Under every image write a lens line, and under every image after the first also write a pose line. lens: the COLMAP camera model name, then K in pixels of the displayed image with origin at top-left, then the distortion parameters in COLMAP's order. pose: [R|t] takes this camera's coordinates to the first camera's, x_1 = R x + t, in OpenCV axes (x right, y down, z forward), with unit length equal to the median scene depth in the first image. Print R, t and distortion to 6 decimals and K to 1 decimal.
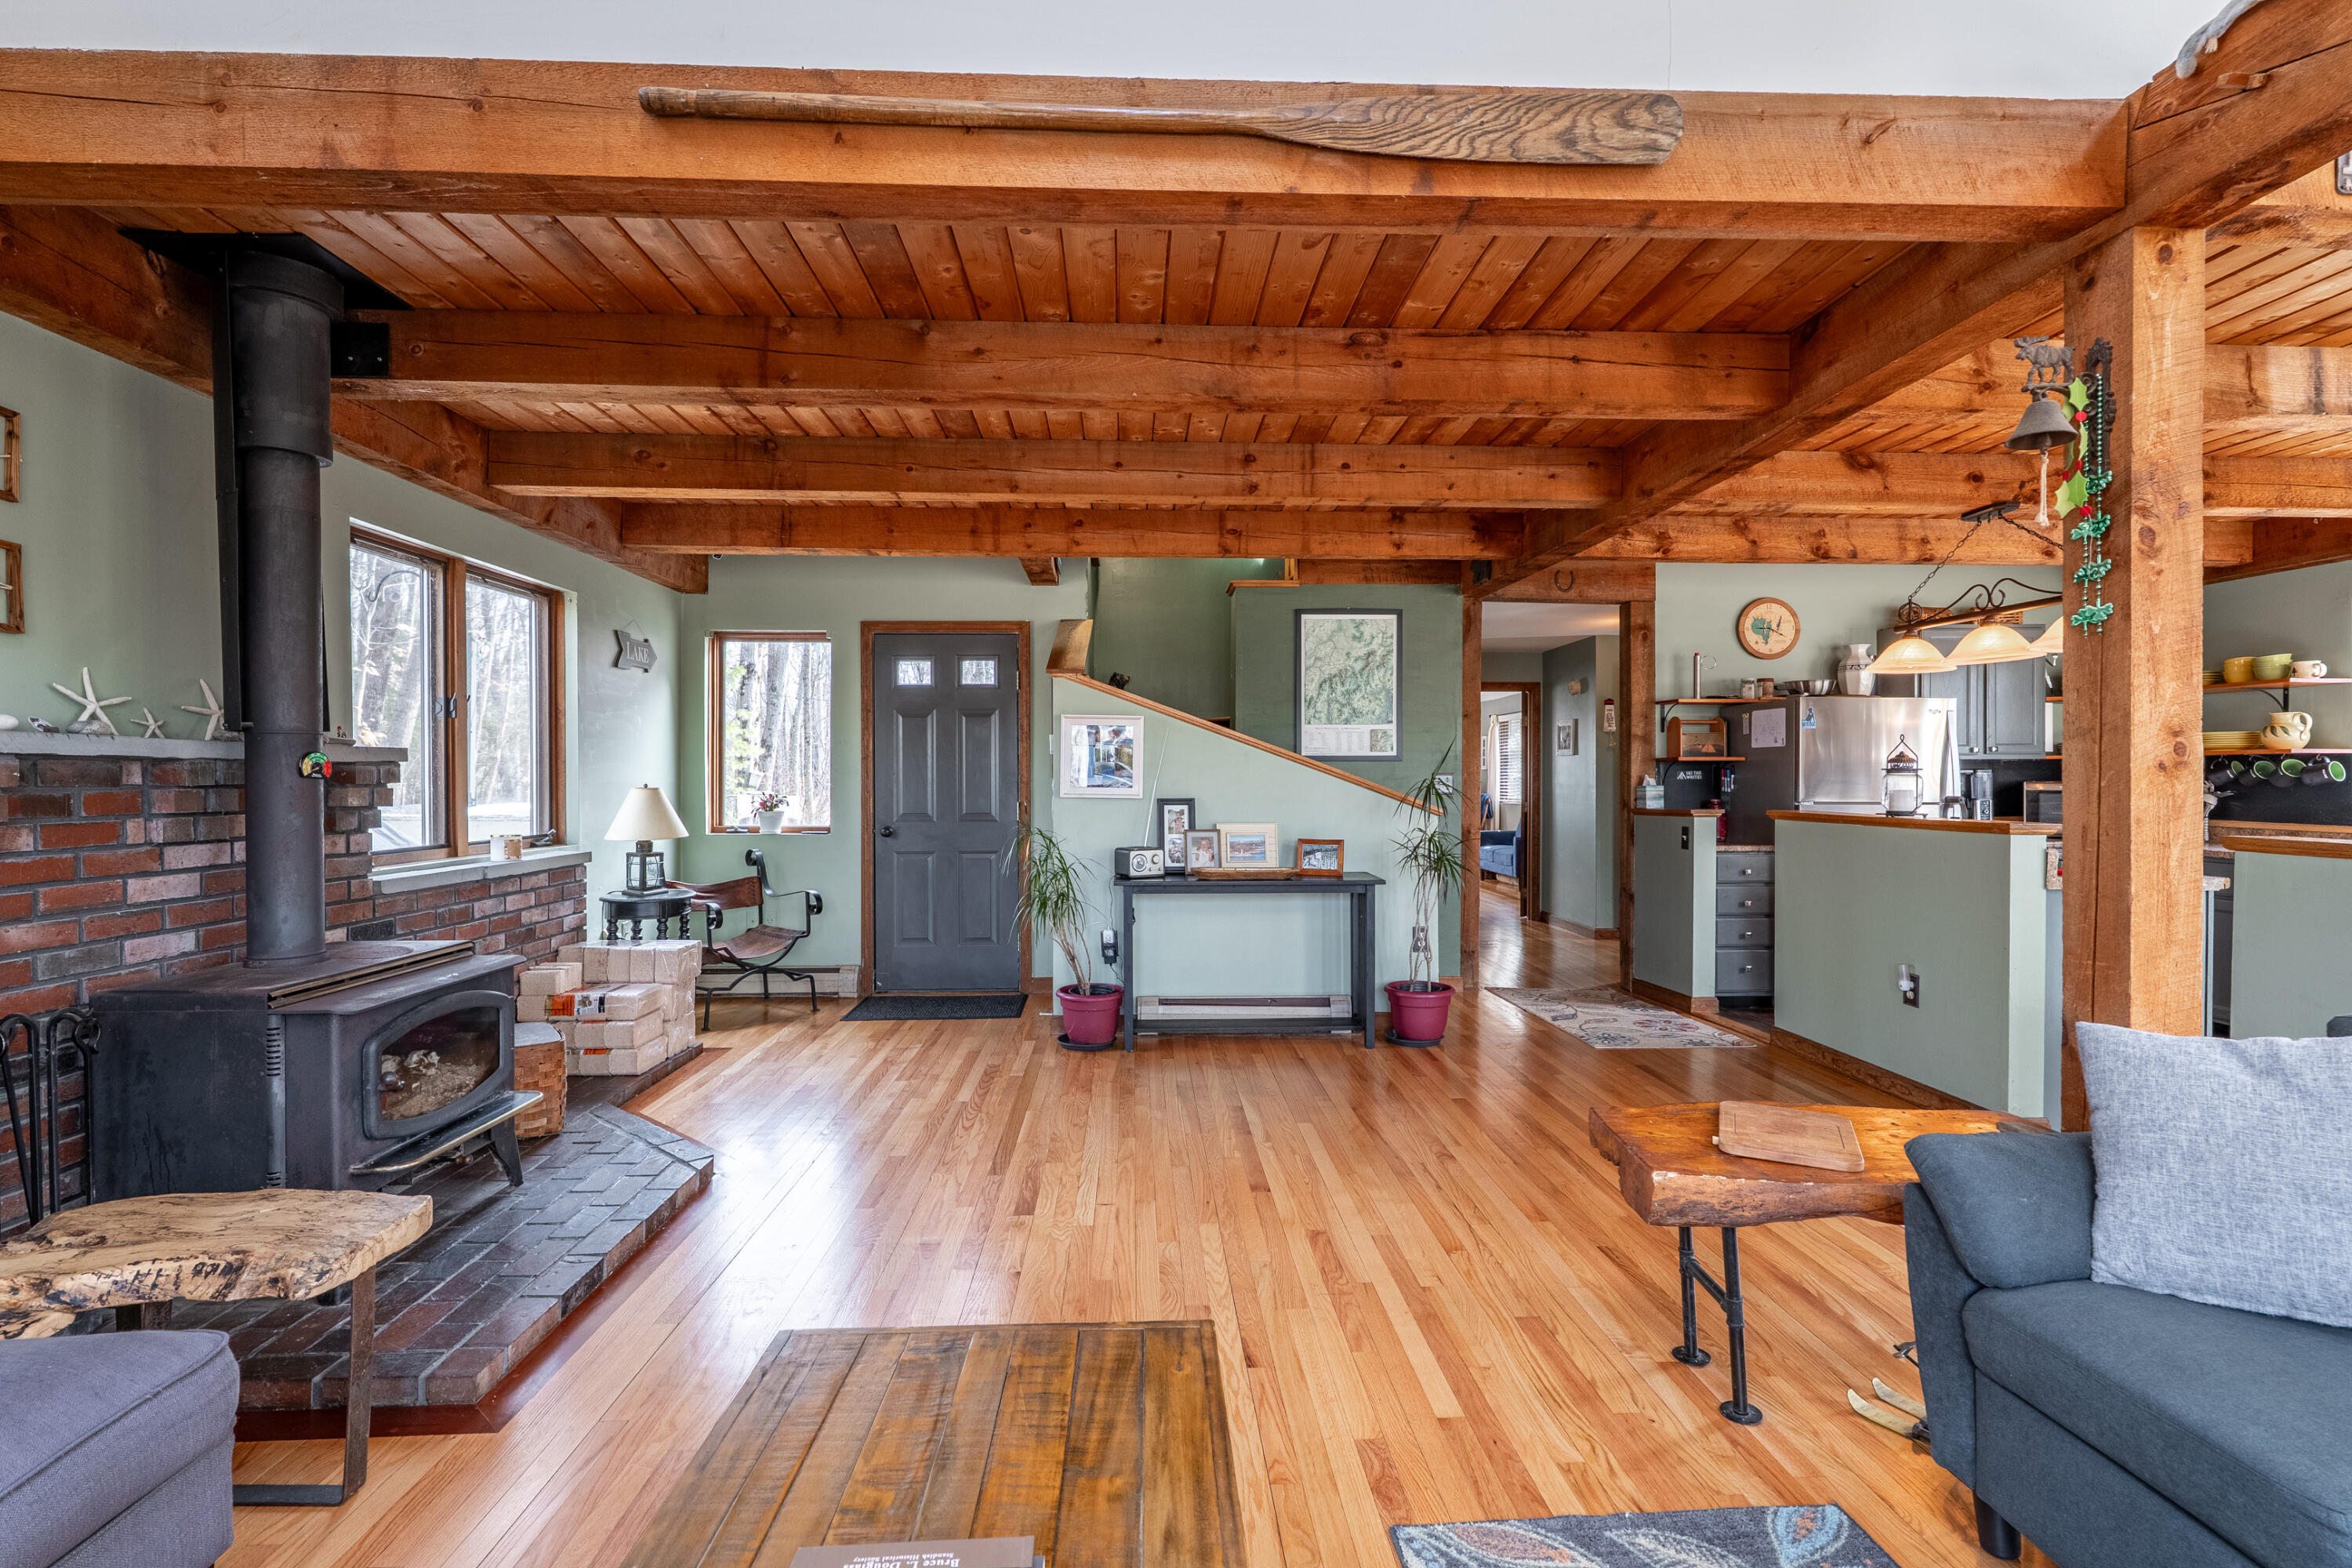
lens RADIAL K [[1101.1, 0, 1176.0], [0, 1101.1, 784.0], [0, 0, 1]] dist [-0.000467, -0.000115]
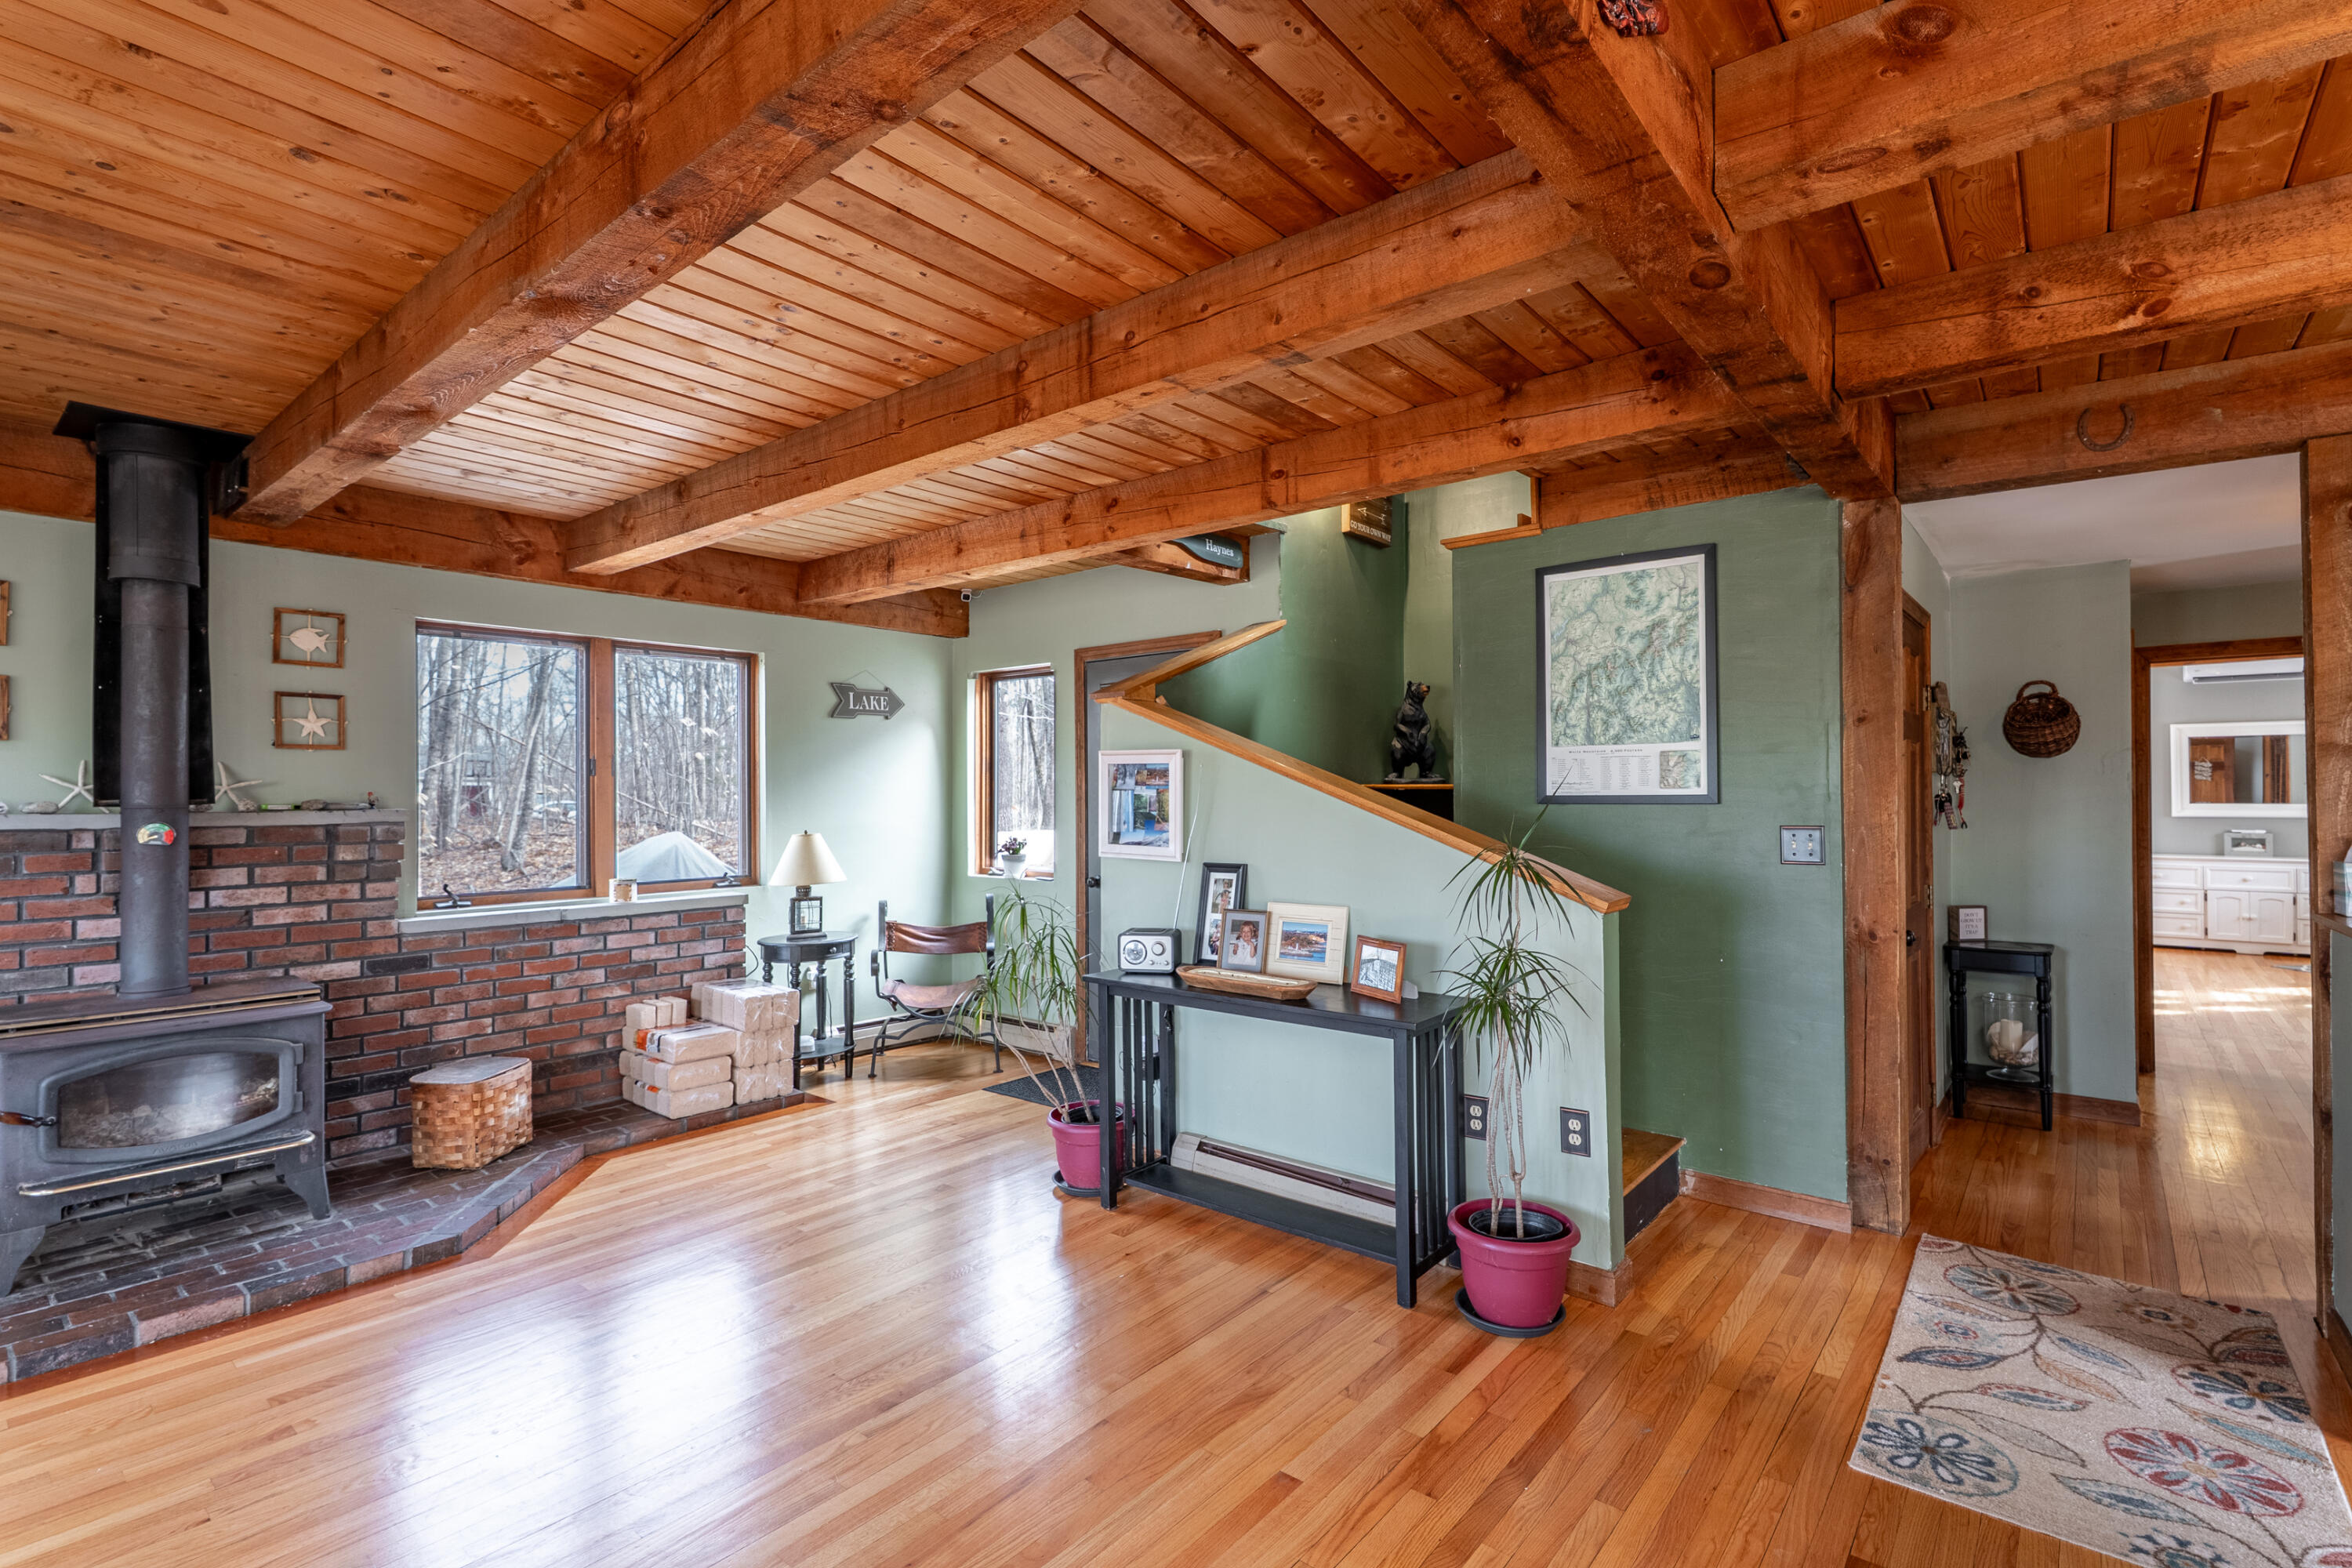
lens RADIAL K [[1087.1, 0, 1176.0], [0, 1087.1, 784.0], [0, 0, 1]] dist [0.001023, 0.000309]
pose [[0.742175, -0.009976, -0.670132, 0.449417], [0.001601, 0.999913, -0.013113, -0.028903], [0.670204, 0.008659, 0.742126, 0.456584]]
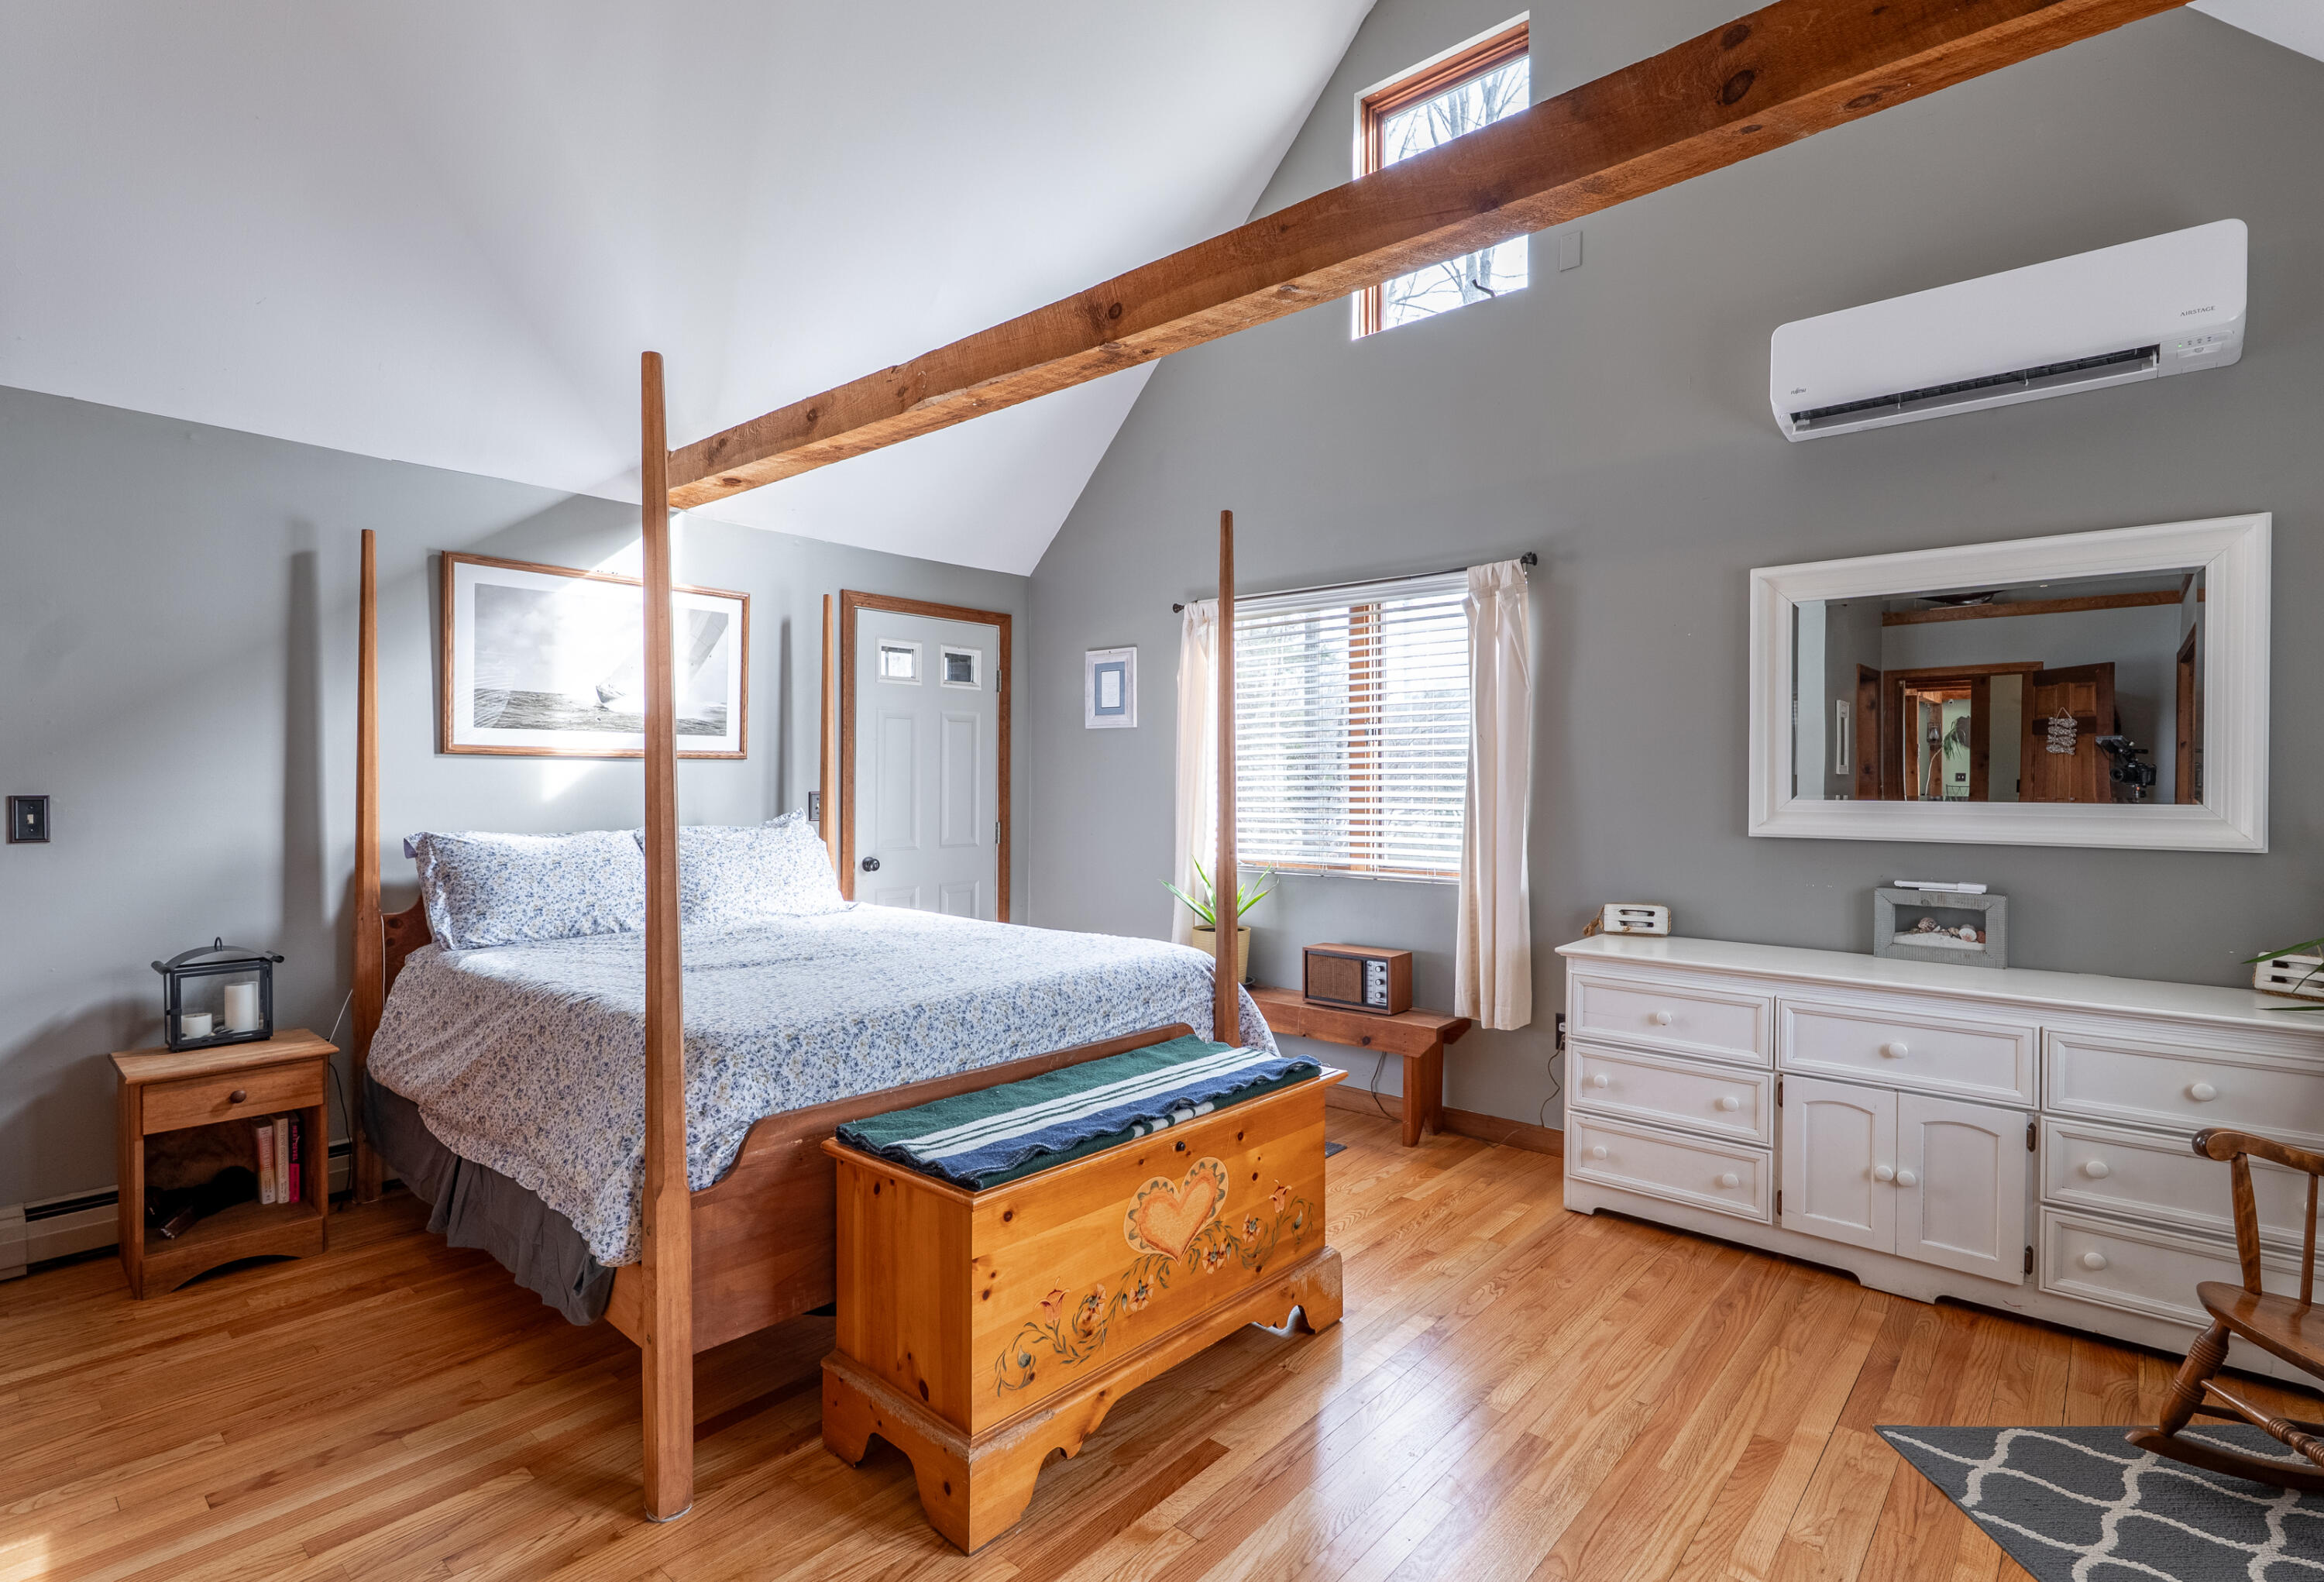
lens RADIAL K [[1107.1, 0, 1162.0], [0, 1107.1, 791.0], [0, 0, 1]] dist [0.000902, 0.000075]
pose [[0.721466, 0.008724, -0.692395, 0.466748], [-0.008054, 0.999959, 0.004207, -0.028252], [0.692403, 0.002541, 0.721506, 0.600811]]
